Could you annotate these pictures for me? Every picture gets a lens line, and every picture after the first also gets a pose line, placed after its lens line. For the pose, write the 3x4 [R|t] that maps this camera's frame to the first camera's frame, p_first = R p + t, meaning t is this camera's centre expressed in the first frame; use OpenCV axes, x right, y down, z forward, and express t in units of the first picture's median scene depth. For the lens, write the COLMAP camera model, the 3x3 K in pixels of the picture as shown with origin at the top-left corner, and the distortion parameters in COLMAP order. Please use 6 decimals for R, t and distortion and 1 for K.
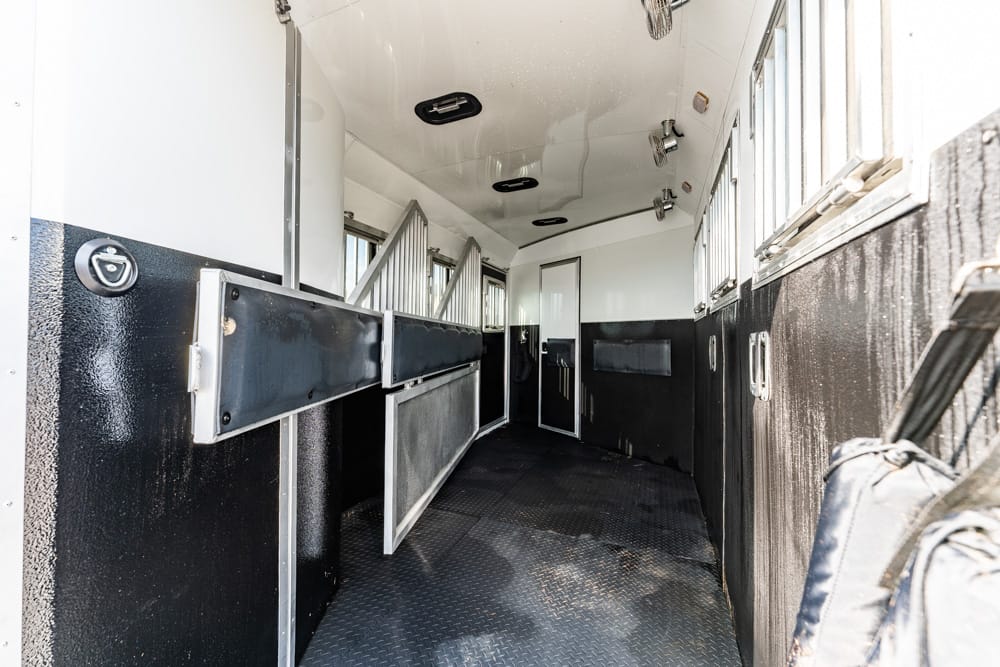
lens RADIAL K [[405.5, 0, 494.2], [0, 405.5, 335.1], [0, 0, 1]] dist [-0.000061, -0.000256]
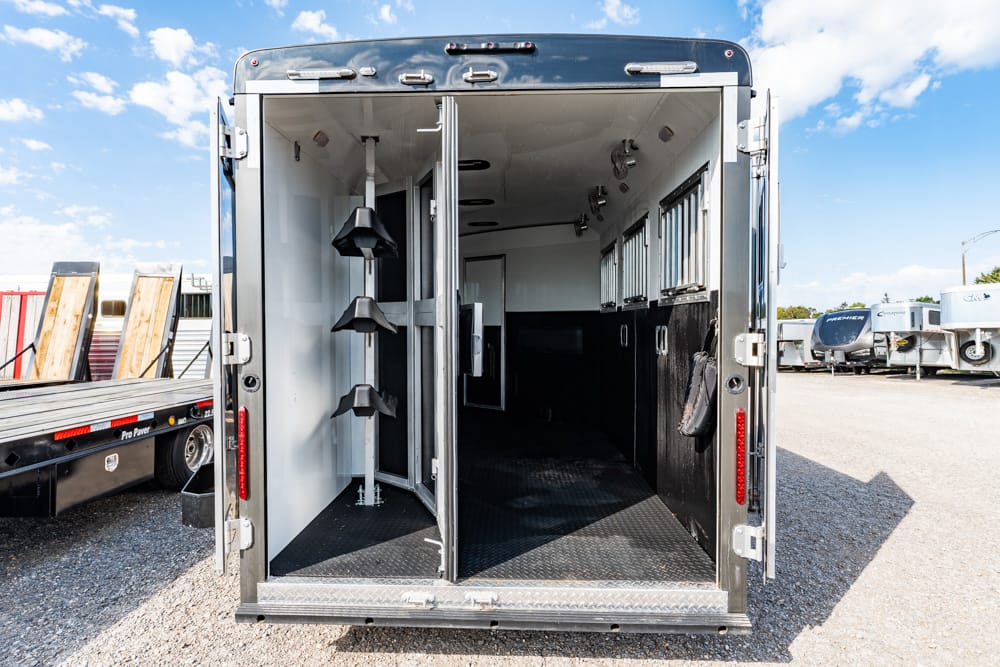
lens RADIAL K [[523.5, 0, 495.6], [0, 523.5, 336.5], [0, 0, 1]] dist [0.000601, 0.000924]
pose [[0.932893, -0.014757, 0.359852, -0.747088], [0.001045, 0.999267, 0.038270, -0.035421], [-0.360153, -0.035326, 0.932224, -0.822604]]
